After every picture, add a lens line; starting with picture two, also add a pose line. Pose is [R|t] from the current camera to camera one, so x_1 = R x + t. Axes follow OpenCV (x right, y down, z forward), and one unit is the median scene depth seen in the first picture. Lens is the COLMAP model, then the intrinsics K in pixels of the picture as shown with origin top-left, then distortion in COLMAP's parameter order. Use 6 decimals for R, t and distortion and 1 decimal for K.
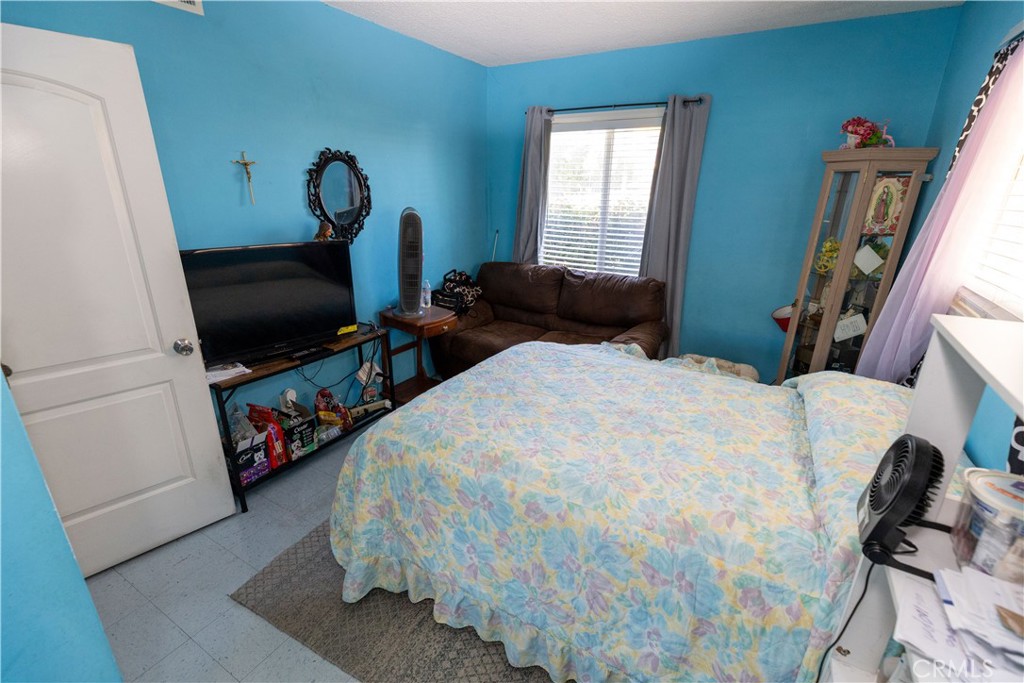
lens RADIAL K [[456.5, 0, 512.8], [0, 456.5, 343.3], [0, 0, 1]] dist [0.004917, -0.001108]
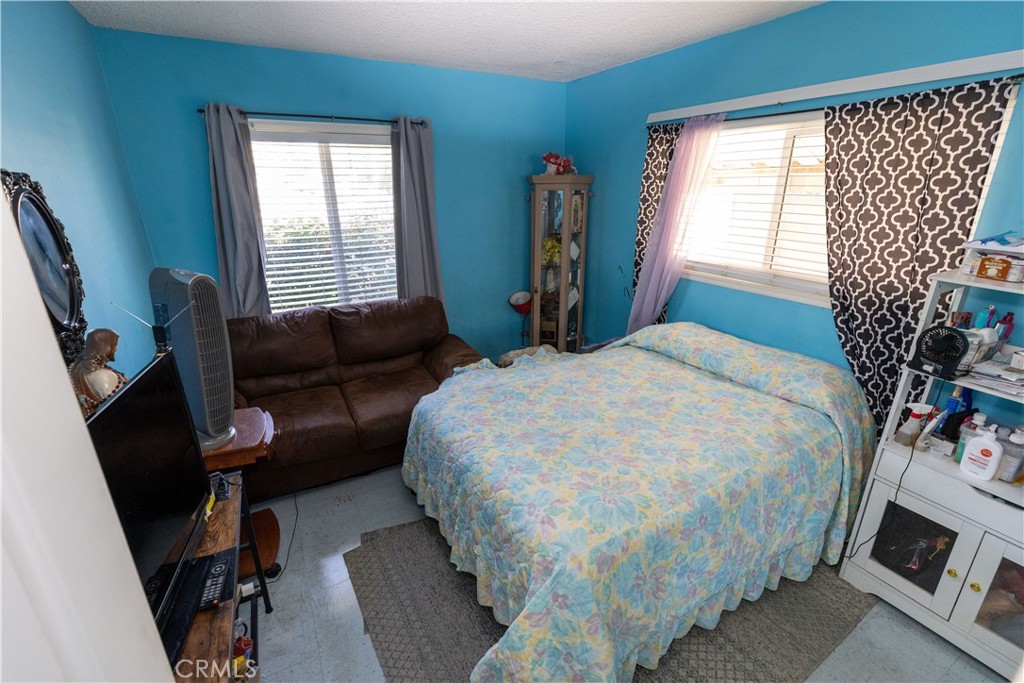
lens RADIAL K [[456.5, 0, 516.1], [0, 456.5, 339.5], [0, 0, 1]] dist [0.004917, -0.001108]
pose [[0.508423, -0.292161, 0.810030, -0.455344], [0.295190, 0.942819, 0.154776, -0.155660], [-0.808931, 0.160421, 0.565593, 0.299520]]
